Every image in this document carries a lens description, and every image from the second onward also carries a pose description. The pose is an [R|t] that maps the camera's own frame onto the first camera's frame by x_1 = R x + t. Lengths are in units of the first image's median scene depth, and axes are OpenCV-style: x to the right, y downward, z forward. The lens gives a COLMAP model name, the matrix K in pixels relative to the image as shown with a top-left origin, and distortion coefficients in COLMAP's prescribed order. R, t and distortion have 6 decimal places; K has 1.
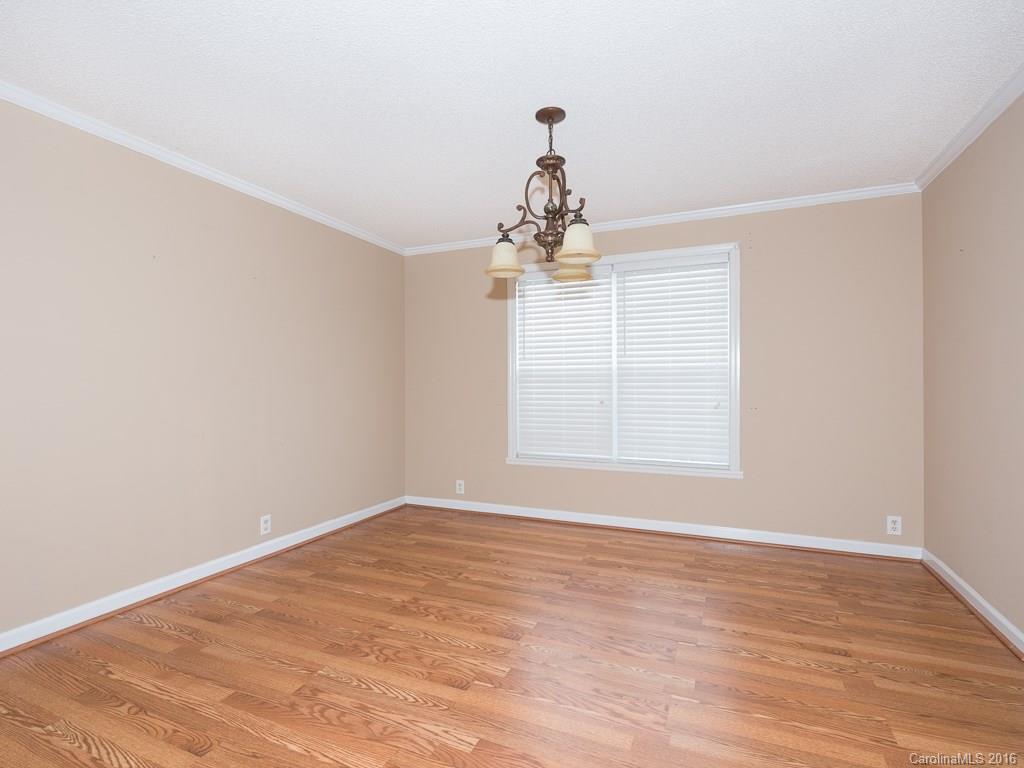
lens RADIAL K [[490.9, 0, 546.1], [0, 490.9, 382.3], [0, 0, 1]] dist [-0.003735, -0.001073]
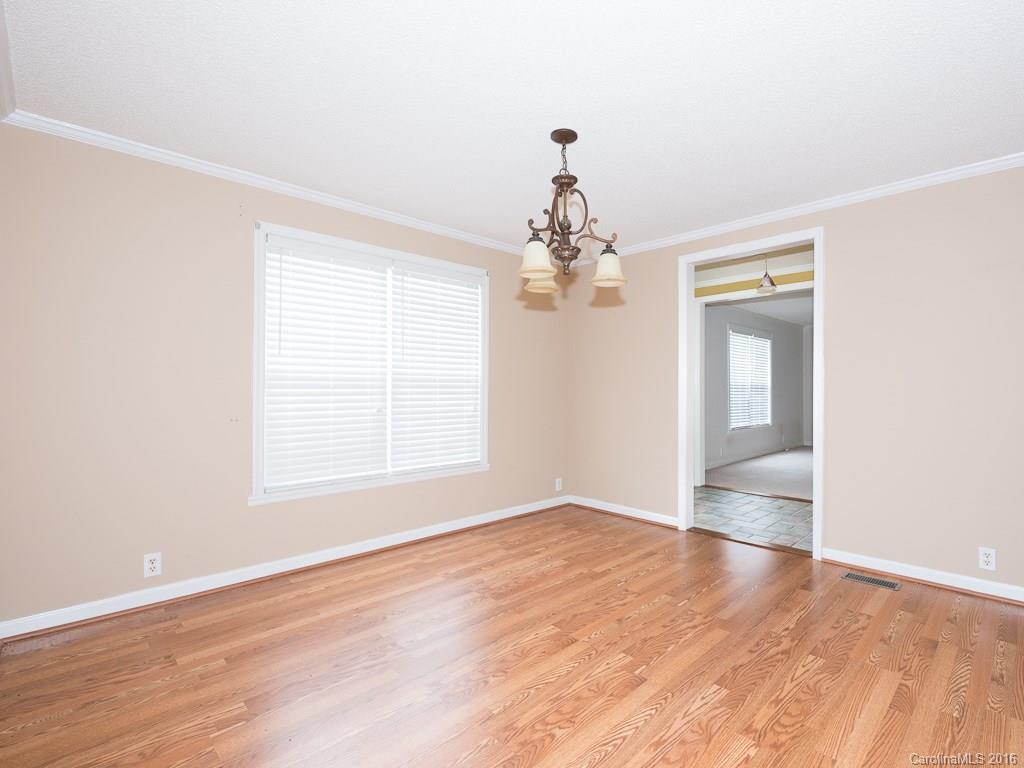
lens RADIAL K [[490.9, 0, 546.1], [0, 490.9, 382.3], [0, 0, 1]] dist [-0.003735, -0.001073]
pose [[0.391861, 0.016954, 0.919868, -0.703401], [-0.004971, 0.999855, -0.016311, 0.003558], [-0.920011, 0.001819, 0.391889, 0.448434]]
